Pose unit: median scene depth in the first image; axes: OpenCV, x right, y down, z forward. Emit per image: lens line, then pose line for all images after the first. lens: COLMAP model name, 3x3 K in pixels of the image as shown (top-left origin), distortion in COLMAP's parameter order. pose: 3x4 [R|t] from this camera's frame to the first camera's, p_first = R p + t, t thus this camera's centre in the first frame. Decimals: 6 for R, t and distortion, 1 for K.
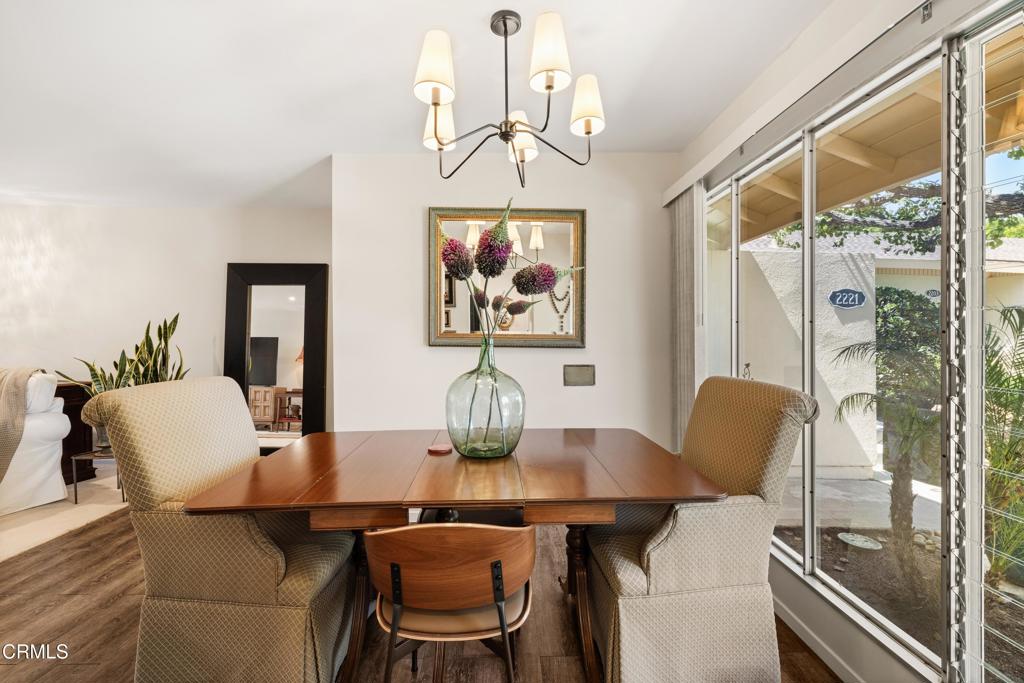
lens RADIAL K [[424.2, 0, 515.6], [0, 424.2, 340.2], [0, 0, 1]] dist [-0.012475, 0.000531]
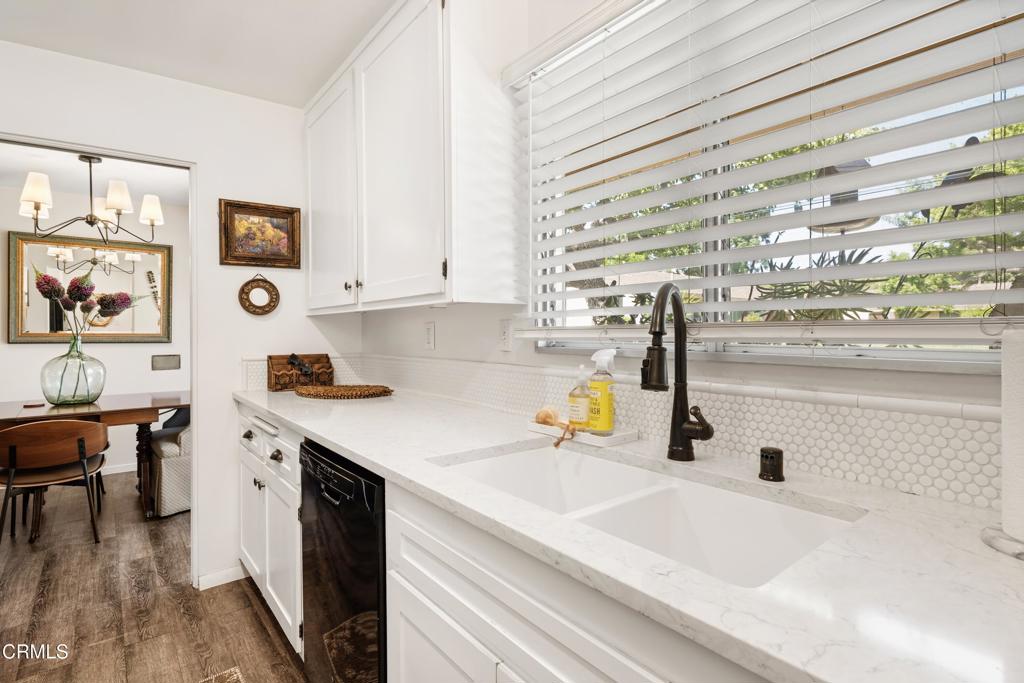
lens RADIAL K [[478.1, 0, 513.1], [0, 478.1, 327.5], [0, 0, 1]] dist [0.029463, 0.000017]
pose [[0.784379, 0.003234, 0.620274, 0.090034], [0.011269, 0.999747, -0.019463, 0.018884], [-0.620180, 0.022256, 0.784144, -1.613616]]
